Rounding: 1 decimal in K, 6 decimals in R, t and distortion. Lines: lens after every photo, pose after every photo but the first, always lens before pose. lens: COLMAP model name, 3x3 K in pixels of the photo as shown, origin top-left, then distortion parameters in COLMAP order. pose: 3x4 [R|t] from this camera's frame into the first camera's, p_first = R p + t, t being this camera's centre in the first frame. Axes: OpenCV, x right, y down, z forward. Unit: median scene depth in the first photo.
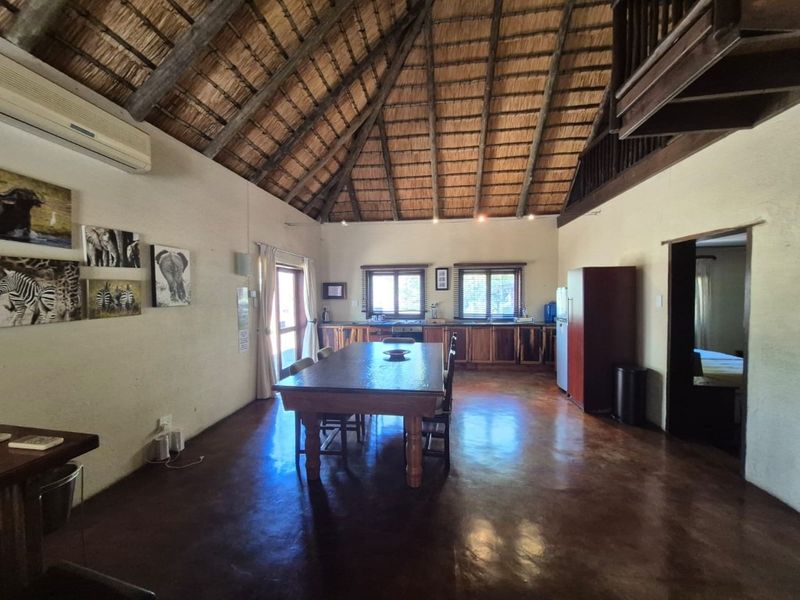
lens RADIAL K [[312.1, 0, 400.0], [0, 312.1, 300.0], [0, 0, 1]] dist [-0.000464, -0.001062]
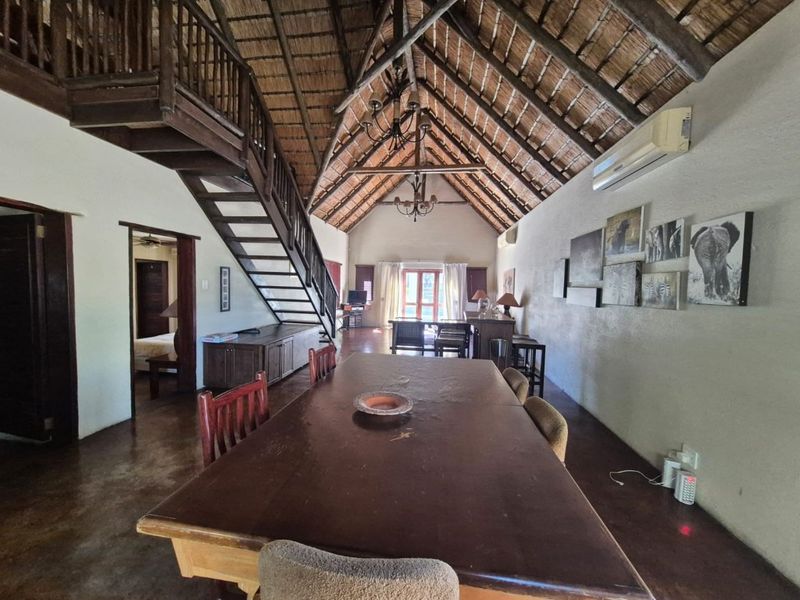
lens RADIAL K [[312.1, 0, 400.0], [0, 312.1, 300.0], [0, 0, 1]] dist [-0.000464, -0.001062]
pose [[-0.999700, -0.024471, 0.000683, -0.047091], [-0.024354, 0.996996, 0.073521, -0.028056], [-0.002480, 0.073483, -0.997293, 1.950662]]
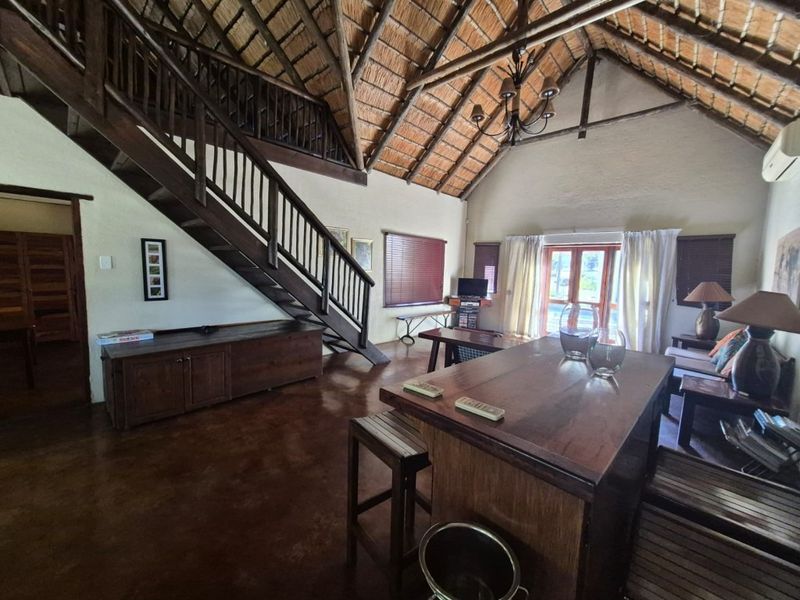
lens RADIAL K [[323.4, 0, 400.0], [0, 323.4, 300.0], [0, 0, 1]] dist [0.011279, -0.000109]
pose [[-0.820067, -0.080693, 0.566550, -0.536736], [-0.015218, 0.992734, 0.119367, 0.003723], [-0.572065, 0.089267, -0.815336, 0.955519]]
